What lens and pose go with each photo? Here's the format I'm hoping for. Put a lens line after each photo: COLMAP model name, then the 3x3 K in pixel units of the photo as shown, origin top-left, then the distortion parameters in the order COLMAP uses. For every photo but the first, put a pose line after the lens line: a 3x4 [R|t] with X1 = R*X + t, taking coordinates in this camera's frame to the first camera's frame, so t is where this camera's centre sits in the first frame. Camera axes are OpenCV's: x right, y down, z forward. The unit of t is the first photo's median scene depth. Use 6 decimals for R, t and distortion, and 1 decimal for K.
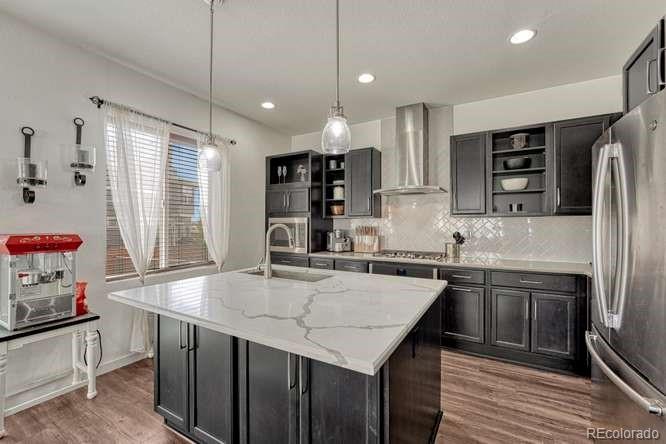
lens RADIAL K [[280.7, 0, 332.3], [0, 280.7, 227.2], [0, 0, 1]] dist [-0.012416, 0.001201]
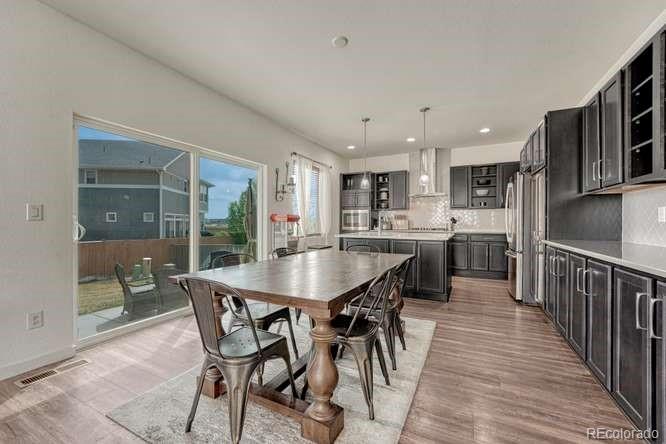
lens RADIAL K [[280.7, 0, 327.2], [0, 280.7, 227.9], [0, 0, 1]] dist [-0.012416, 0.001201]
pose [[0.998891, -0.001306, 0.047070, -0.450063], [0.000832, 0.999949, 0.010094, 0.064470], [-0.047081, -0.010044, 0.998841, -0.775888]]
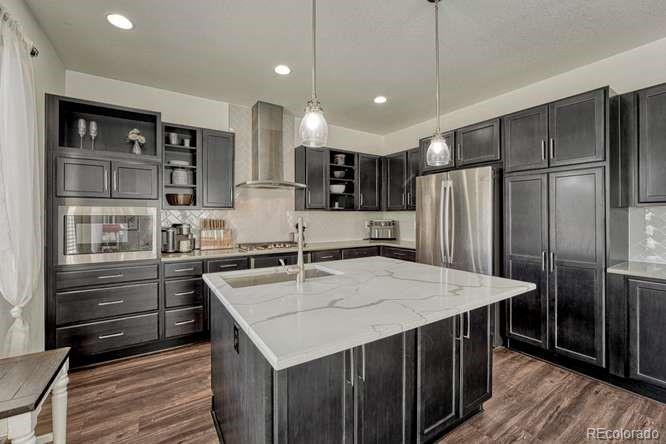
lens RADIAL K [[280.7, 0, 327.0], [0, 280.7, 216.9], [0, 0, 1]] dist [-0.012416, 0.001201]
pose [[0.464345, -0.002017, 0.885652, -0.530514], [0.010201, 0.999943, -0.003071, -0.004755], [-0.885596, 0.010461, 0.464339, 0.309004]]
